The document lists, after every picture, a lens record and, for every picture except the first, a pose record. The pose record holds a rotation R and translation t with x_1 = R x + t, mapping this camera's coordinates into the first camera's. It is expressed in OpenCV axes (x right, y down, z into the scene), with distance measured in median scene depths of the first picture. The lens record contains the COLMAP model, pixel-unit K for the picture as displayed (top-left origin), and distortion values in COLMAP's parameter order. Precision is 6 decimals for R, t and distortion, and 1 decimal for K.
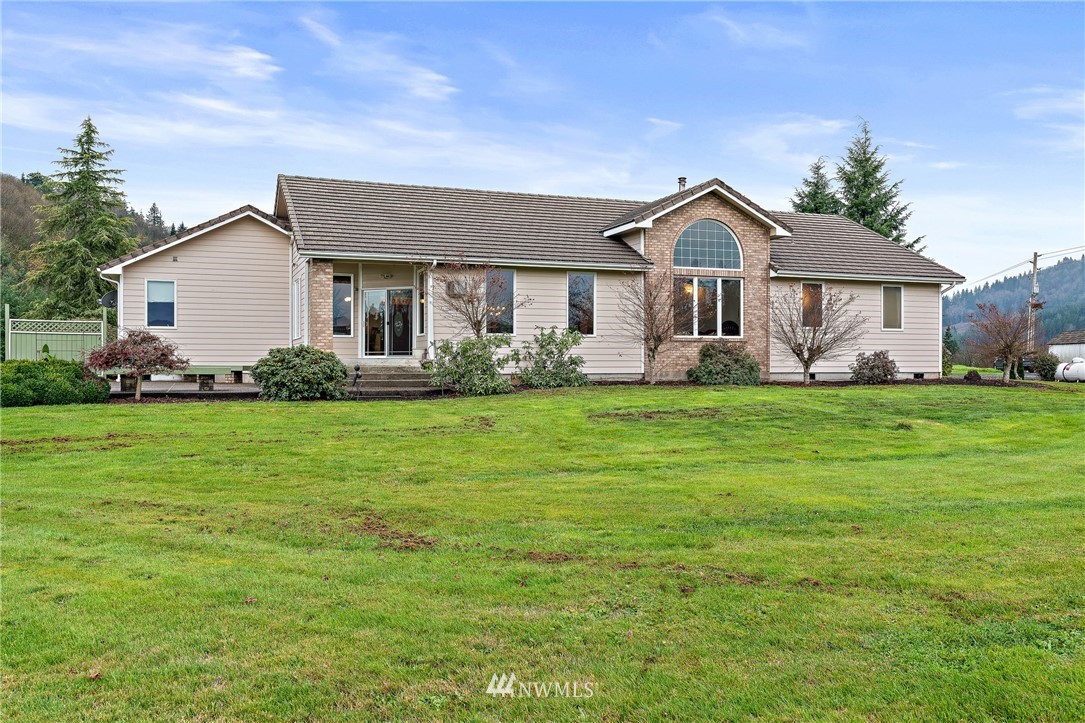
lens RADIAL K [[896.0, 0, 542.5], [0, 896.0, 361.5], [0, 0, 1]] dist [0.001936, 0.000591]
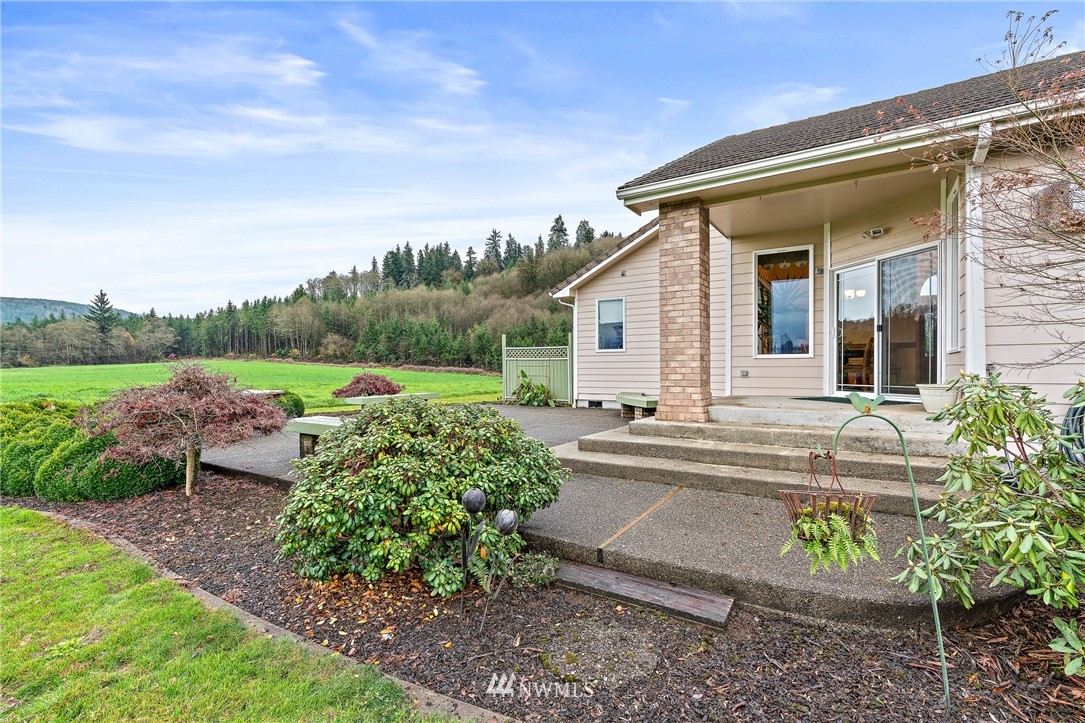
lens RADIAL K [[499.3, 0, 542.5], [0, 499.3, 361.5], [0, 0, 1]] dist [0.001000, 0.000304]
pose [[0.600881, -0.016009, -0.799179, -0.062277], [0.008643, 0.999871, -0.013531, -0.021100], [0.799292, 0.001223, 0.600941, 0.658507]]
